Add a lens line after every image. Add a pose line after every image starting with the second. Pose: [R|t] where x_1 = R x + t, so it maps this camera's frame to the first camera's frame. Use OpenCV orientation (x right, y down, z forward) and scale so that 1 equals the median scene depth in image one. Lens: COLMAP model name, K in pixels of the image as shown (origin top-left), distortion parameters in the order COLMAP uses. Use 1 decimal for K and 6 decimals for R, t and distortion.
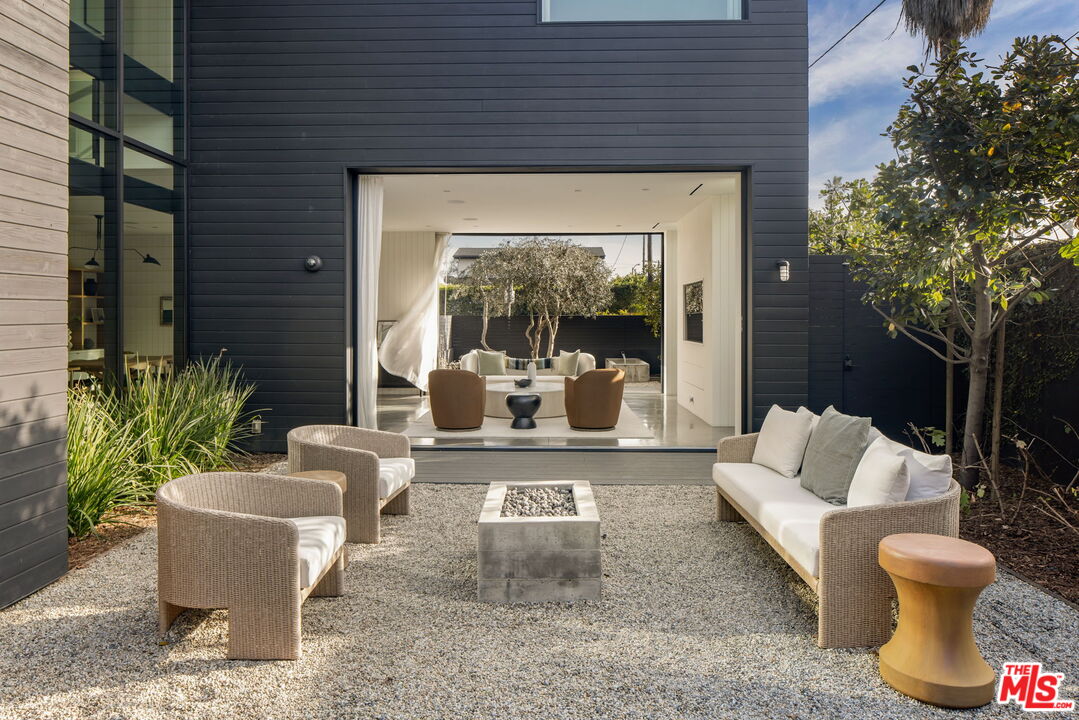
lens RADIAL K [[743.7, 0, 539.5], [0, 743.7, 360.0], [0, 0, 1]] dist [-0.003056, -0.001370]
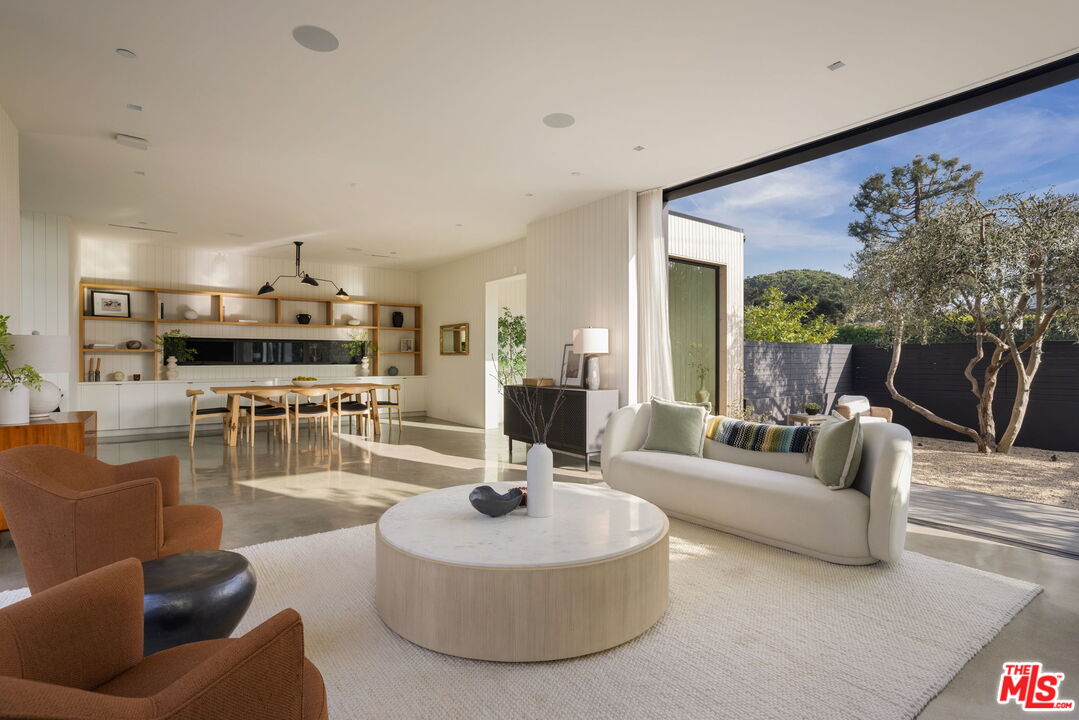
lens RADIAL K [[526.4, 0, 539.5], [0, 526.4, 360.0], [0, 0, 1]] dist [-0.003948, -0.000544]
pose [[0.595881, 0.003148, -0.803066, 0.111516], [-0.045969, 0.998486, -0.030195, -0.017611], [0.801756, 0.054908, 0.595124, 0.499172]]
